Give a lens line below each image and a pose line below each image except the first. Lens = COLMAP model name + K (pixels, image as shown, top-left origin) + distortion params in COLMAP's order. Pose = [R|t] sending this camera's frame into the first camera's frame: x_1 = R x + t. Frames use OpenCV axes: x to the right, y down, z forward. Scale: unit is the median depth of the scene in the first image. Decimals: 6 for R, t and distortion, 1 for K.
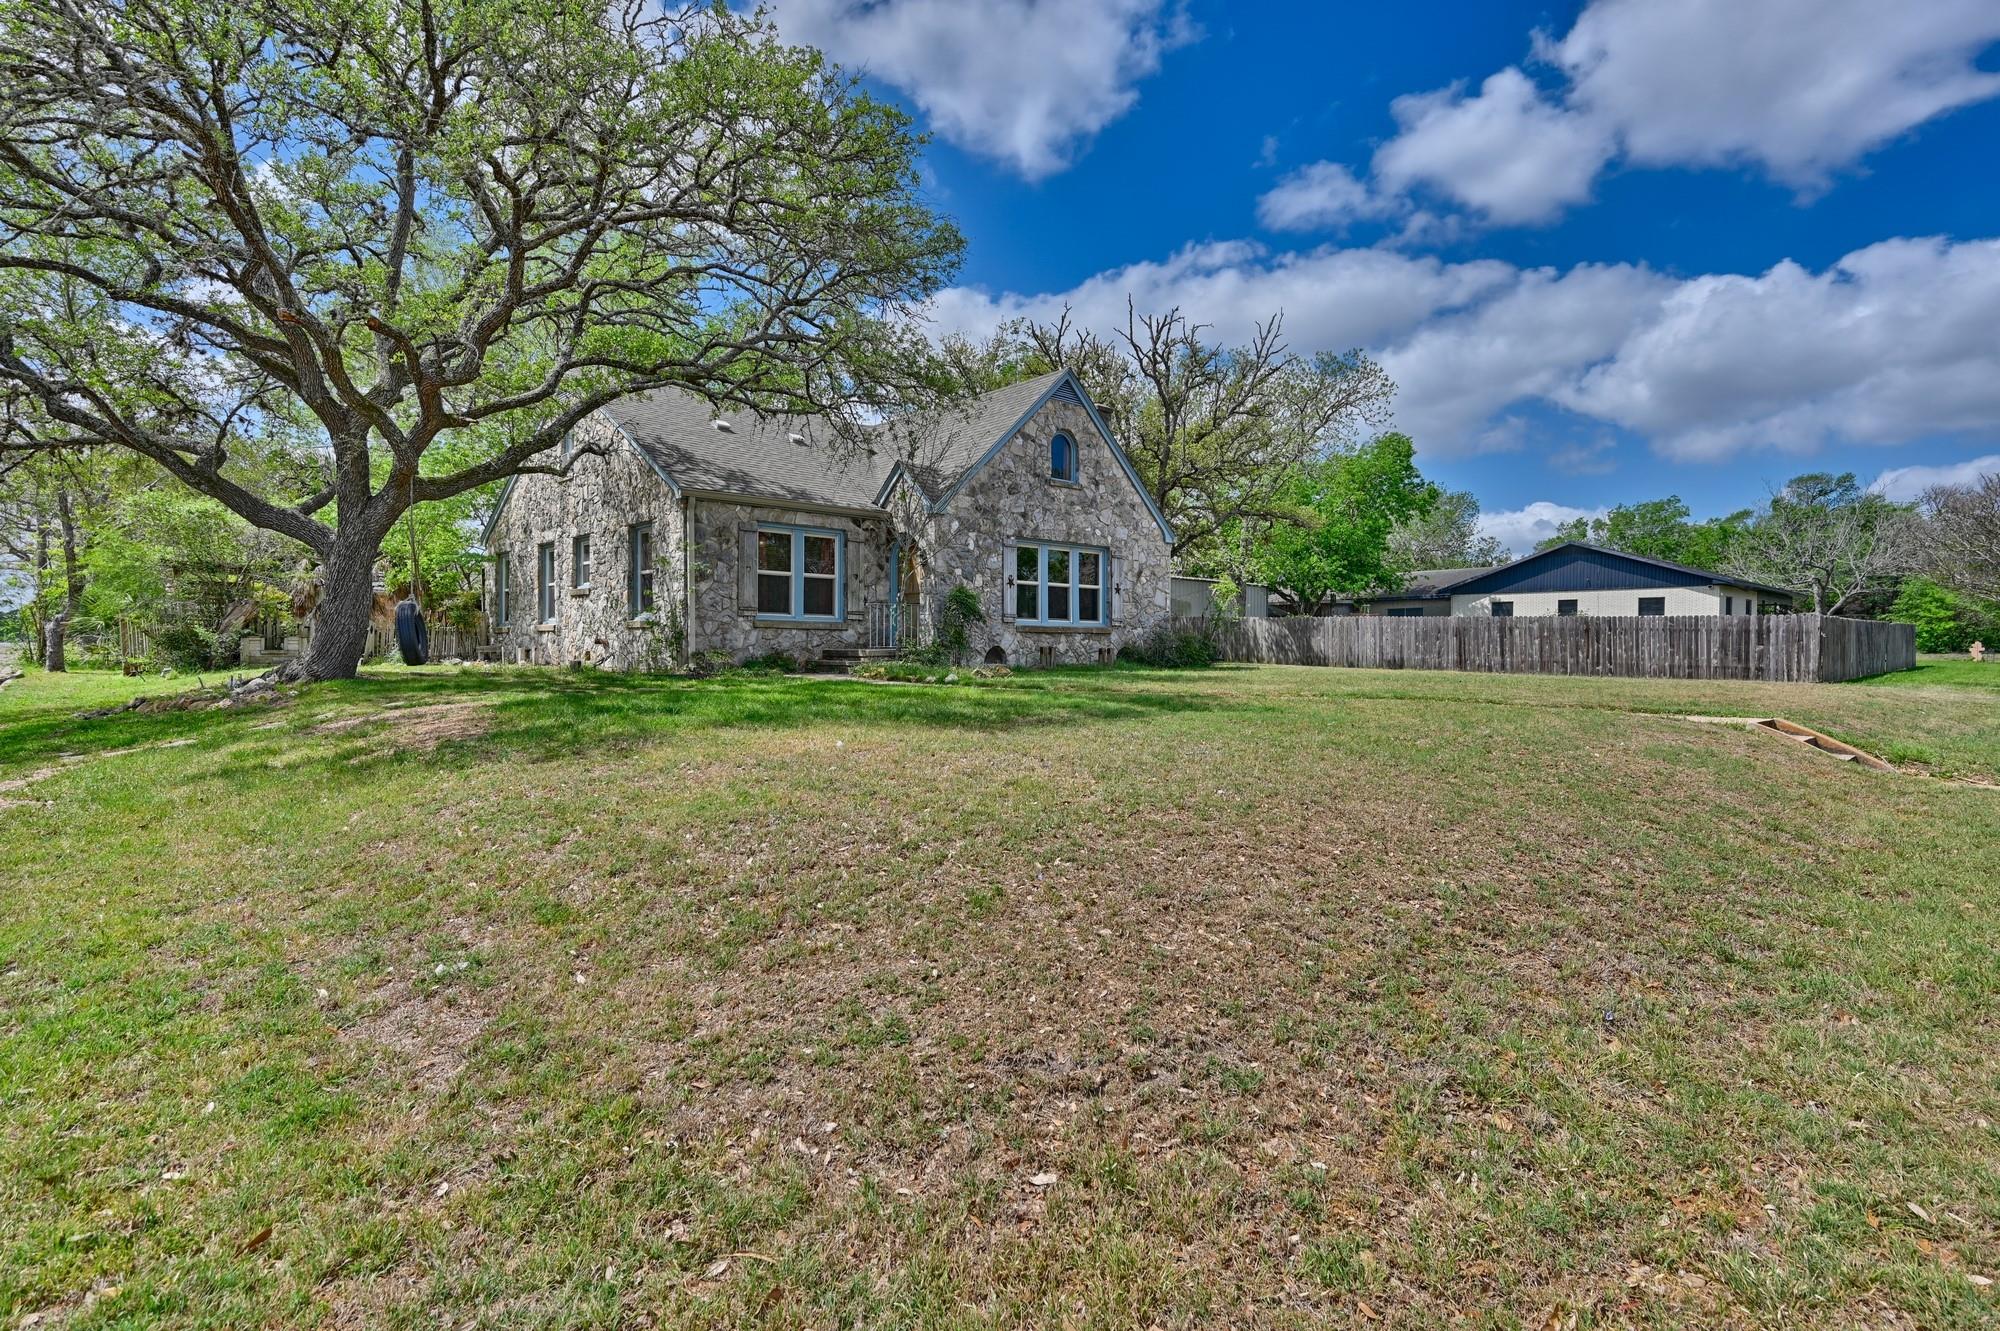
lens RADIAL K [[1030.1, 0, 999.1], [0, 1030.1, 662.1], [0, 0, 1]] dist [-0.000184, 0.000000]
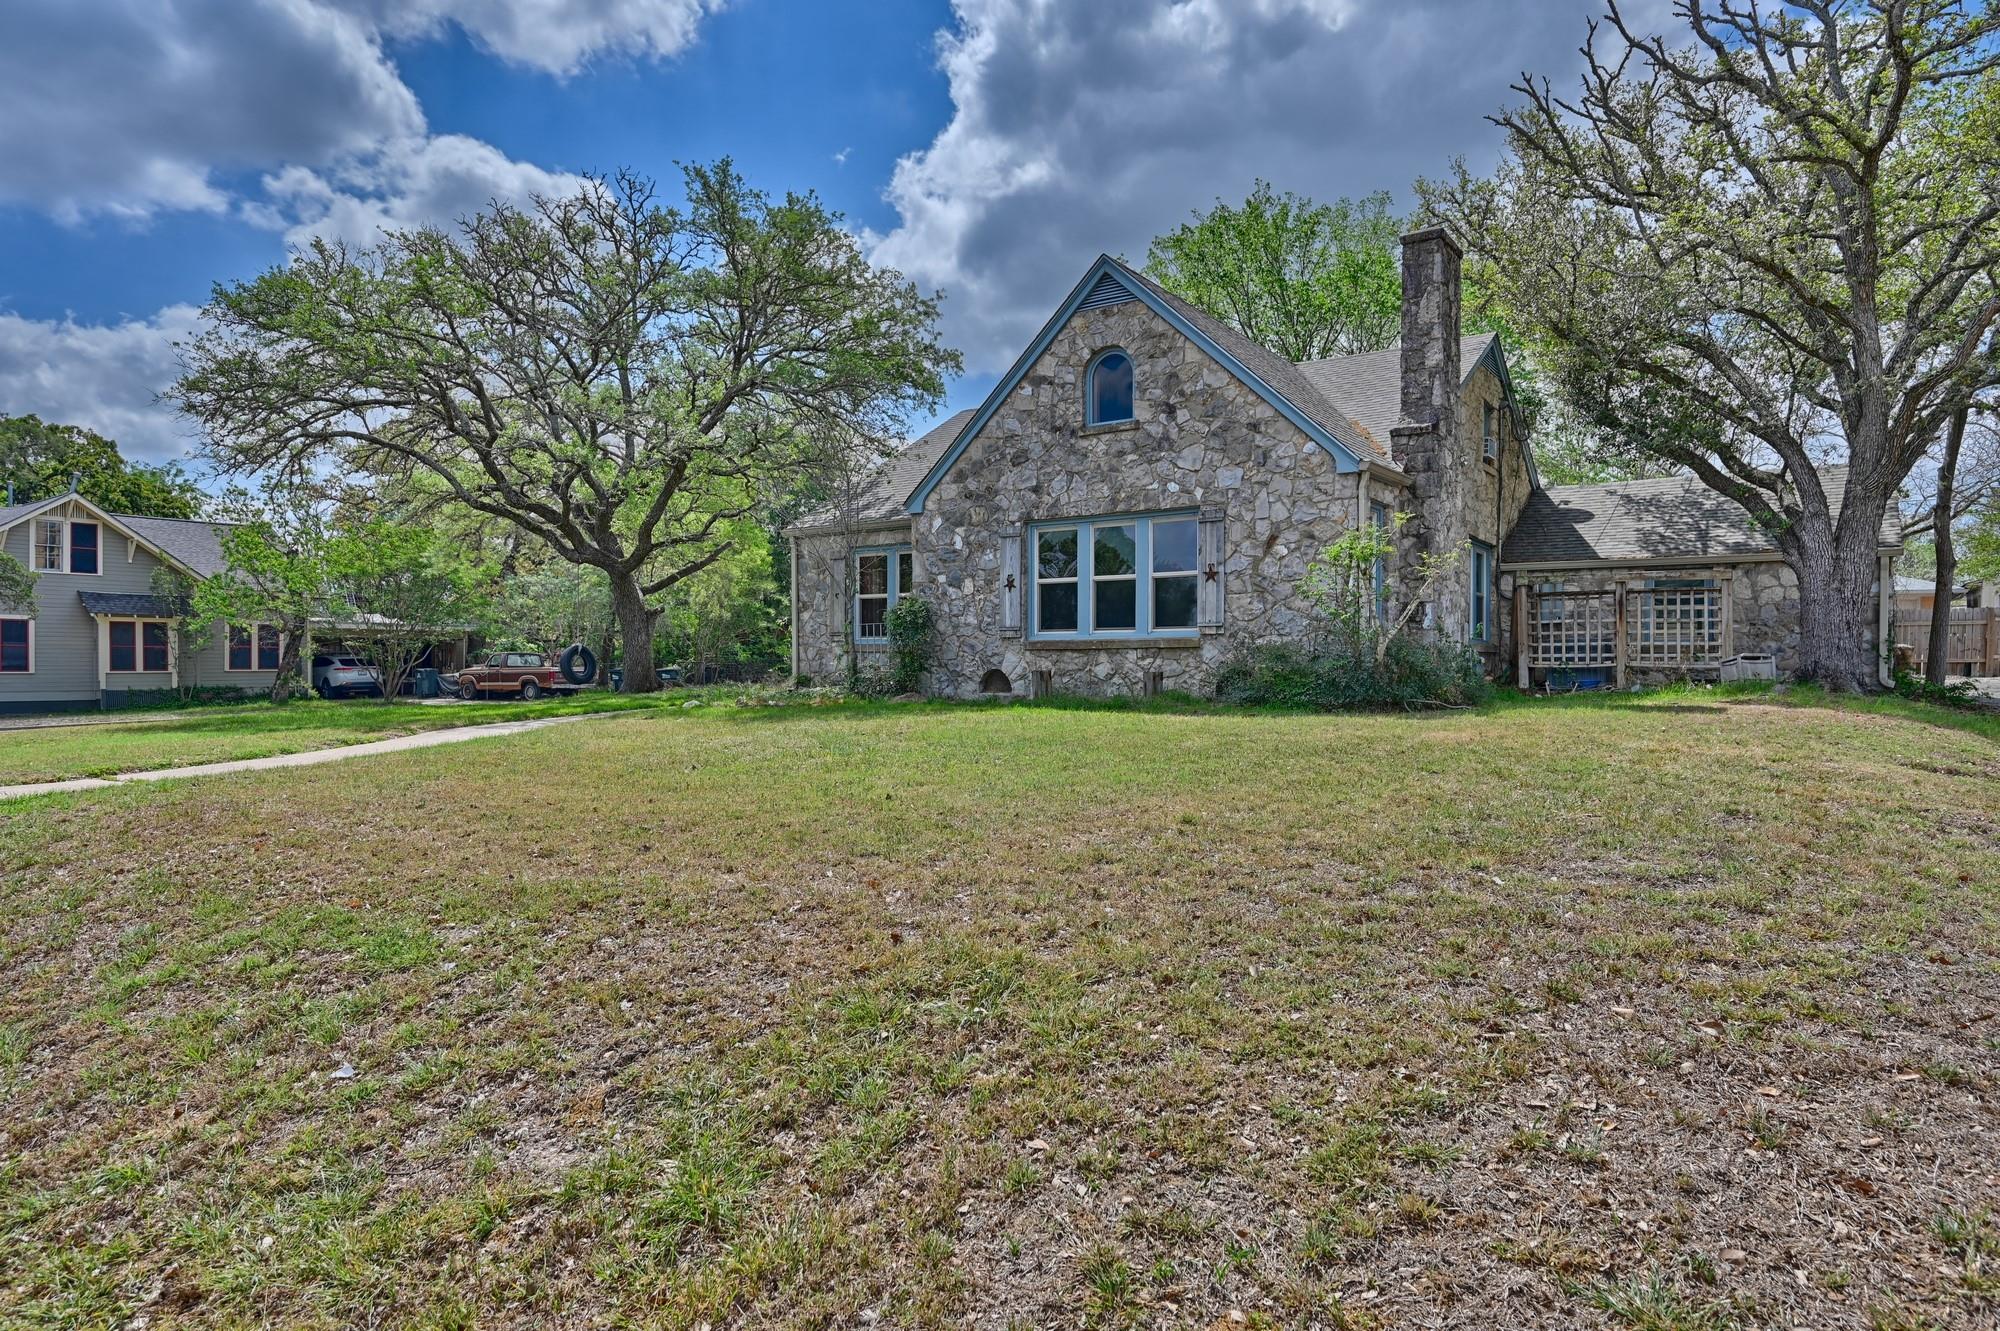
lens RADIAL K [[1218.4, 0, 999.3], [0, 1218.4, 666.9], [0, 0, 1]] dist [0.000348, -0.000006]
pose [[0.189773, 0.001917, -0.981826, 0.845229], [-0.002680, 0.999995, 0.001434, -0.017938], [0.981824, 0.002359, 0.189777, 0.792629]]
